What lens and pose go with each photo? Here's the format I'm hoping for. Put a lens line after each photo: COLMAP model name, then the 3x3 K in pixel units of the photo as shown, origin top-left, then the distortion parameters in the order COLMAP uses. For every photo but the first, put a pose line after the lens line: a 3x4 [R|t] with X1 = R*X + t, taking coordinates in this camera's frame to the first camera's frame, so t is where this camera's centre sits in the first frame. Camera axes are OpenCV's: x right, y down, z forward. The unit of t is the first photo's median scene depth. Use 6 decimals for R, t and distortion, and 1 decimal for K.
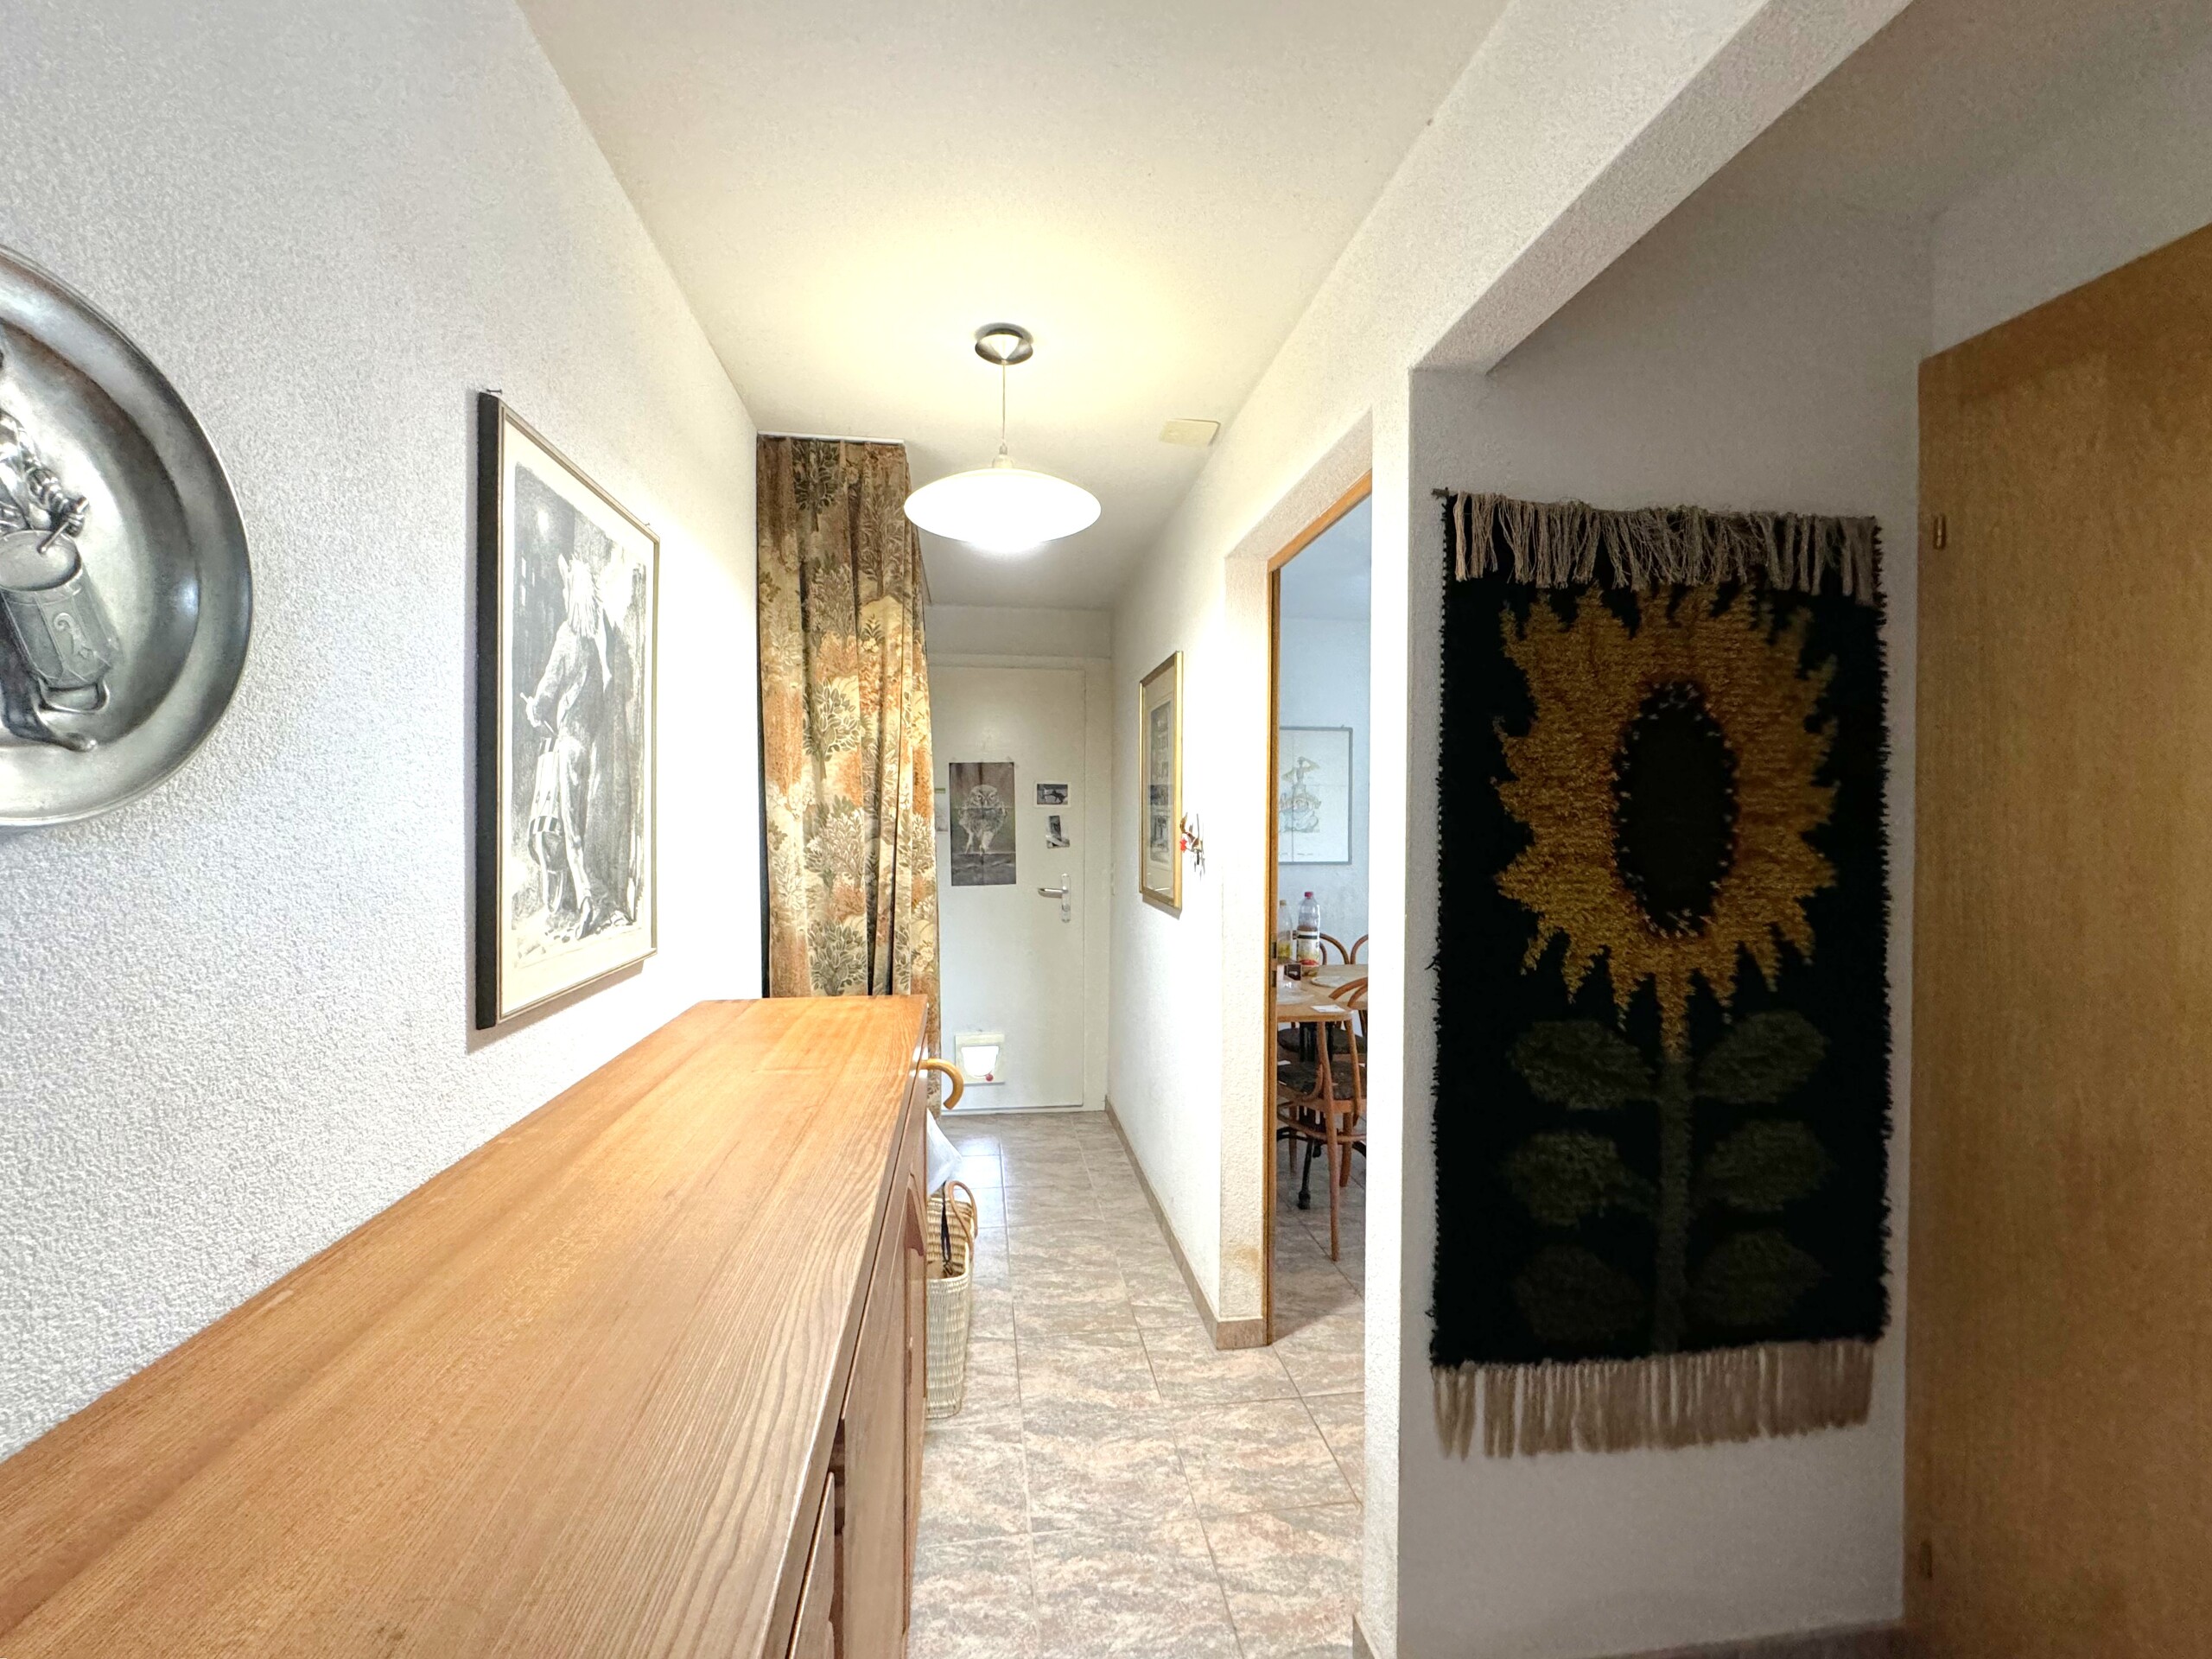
lens RADIAL K [[872.6, 0, 1101.4], [0, 872.6, 823.1], [0, 0, 1]] dist [-0.001534, 0.000292]
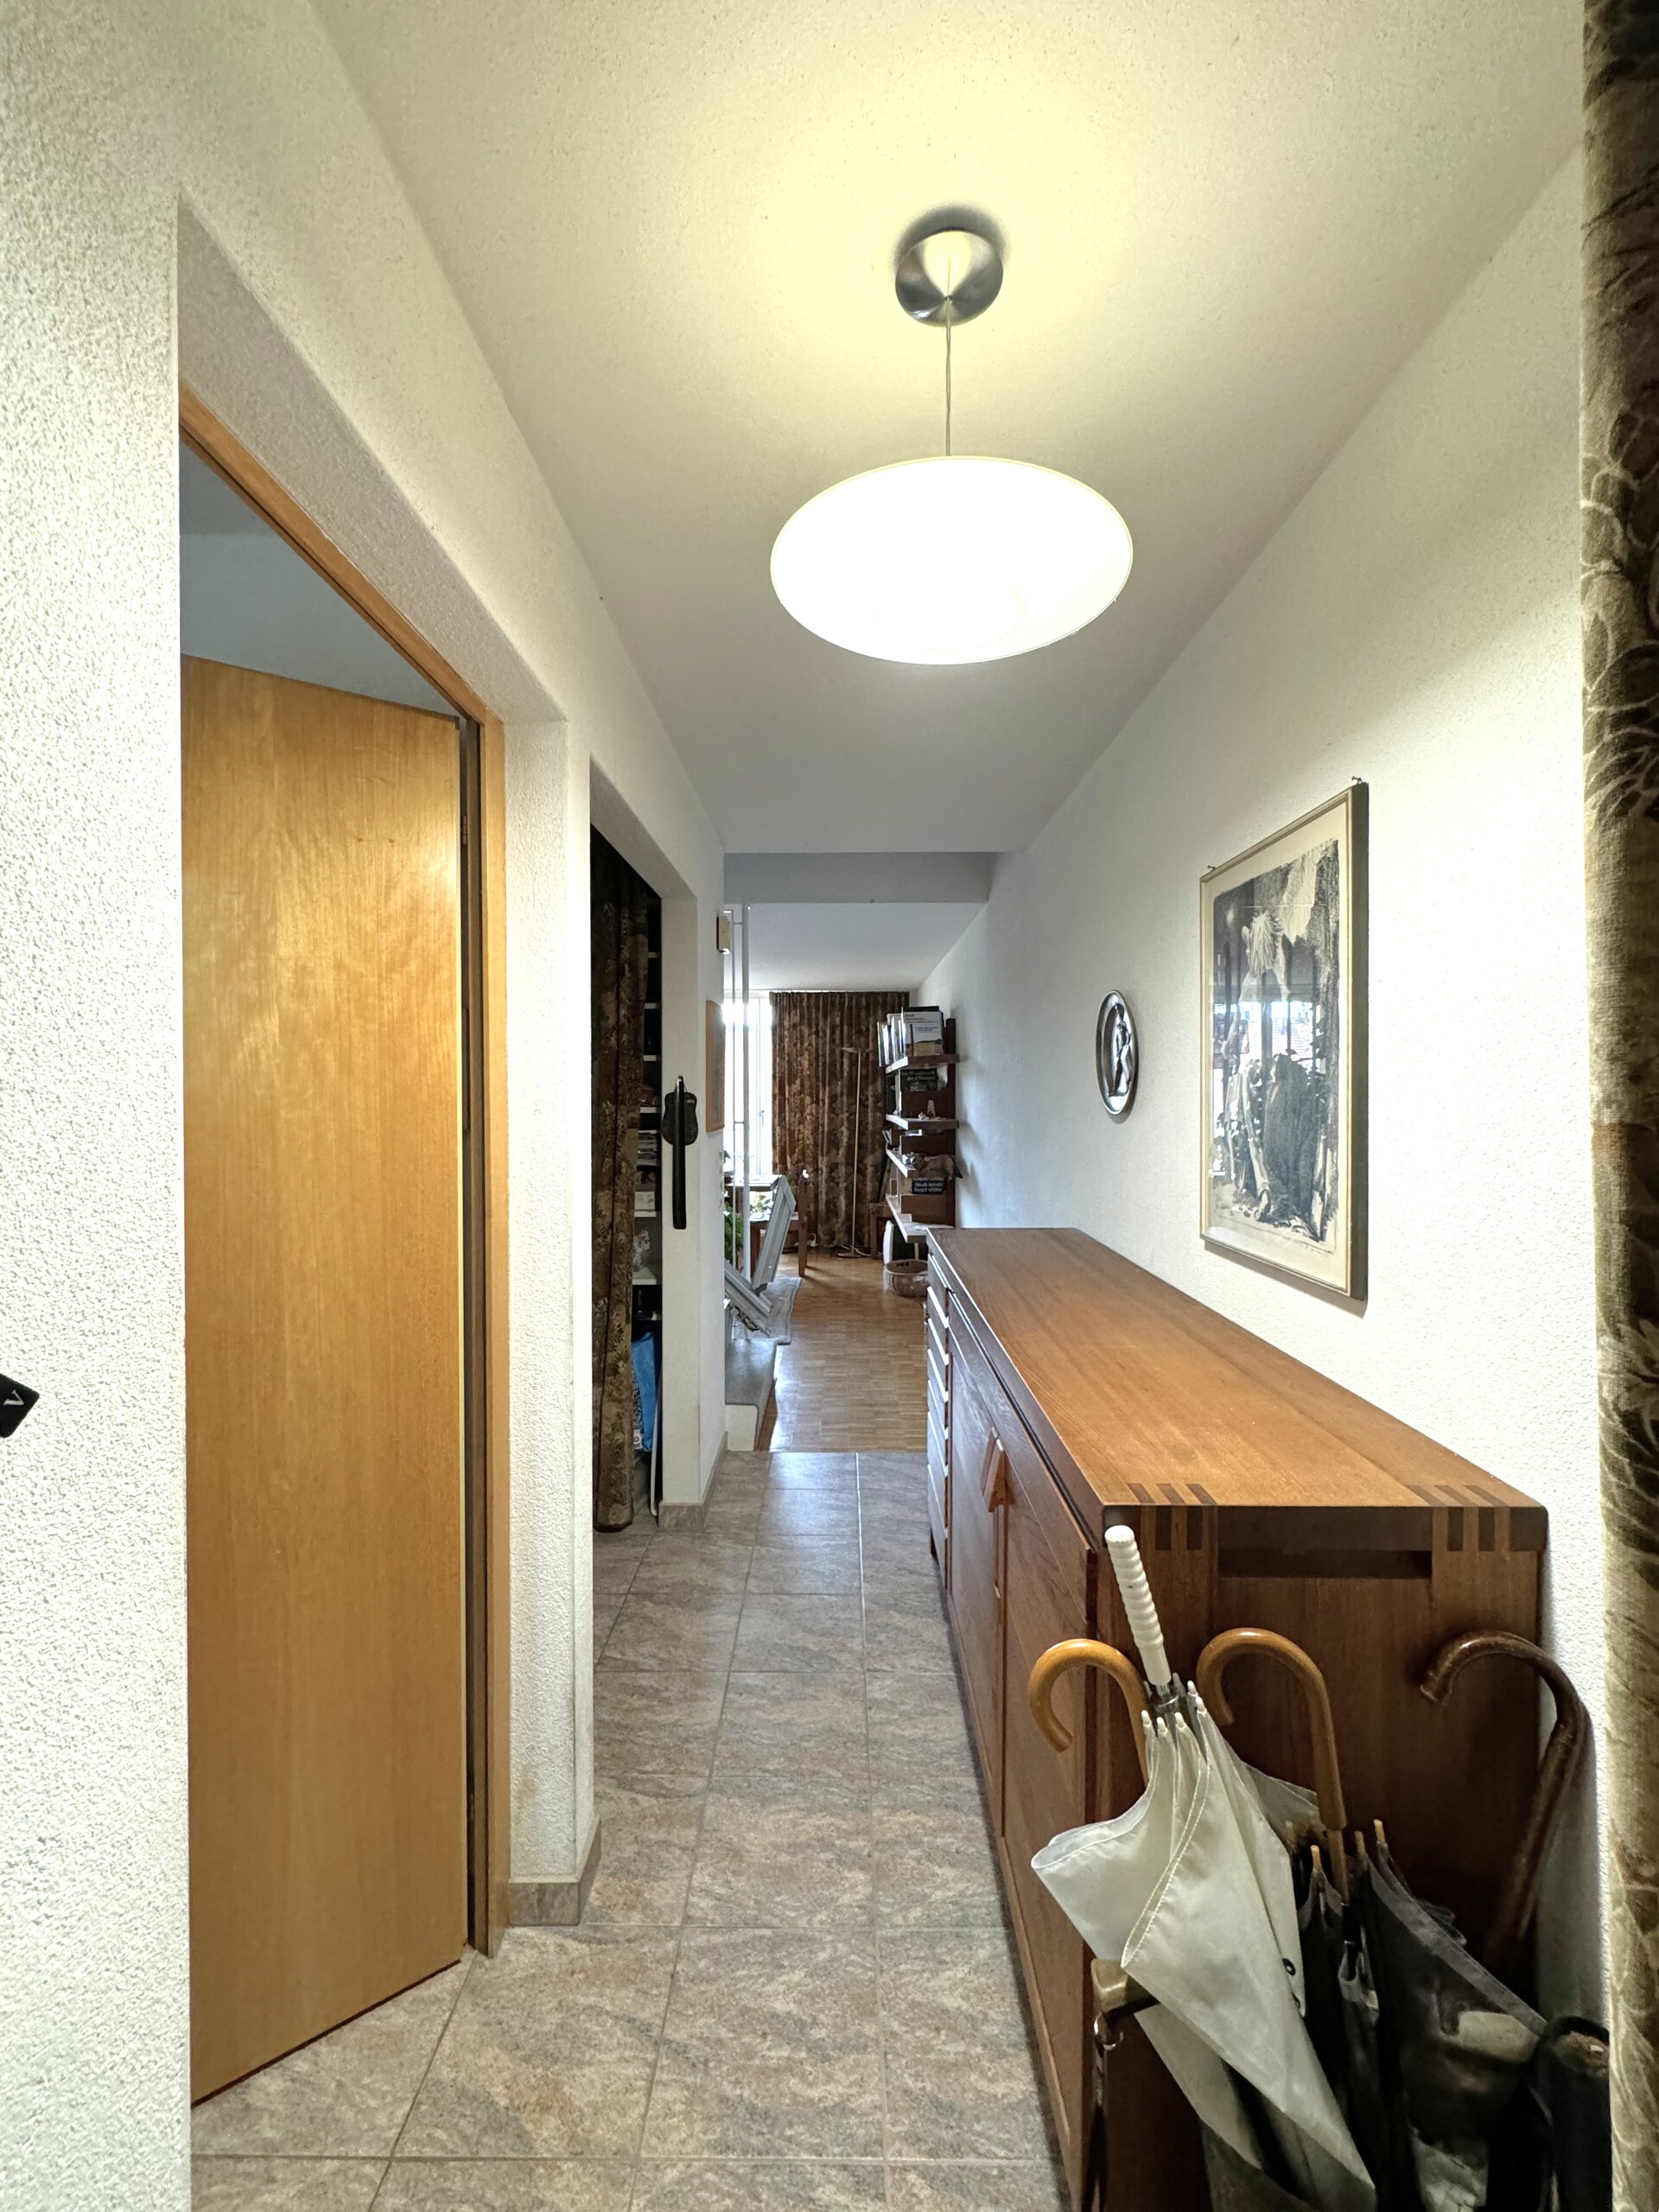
lens RADIAL K [[872.6, 0, 828.2], [0, 872.6, 1098.8], [0, 0, 1]] dist [-0.001534, 0.000292]
pose [[-0.987765, -0.006231, 0.155823, -0.152715], [-0.004017, 0.999886, 0.014522, -0.044378], [-0.155896, 0.013719, -0.987678, 1.855629]]
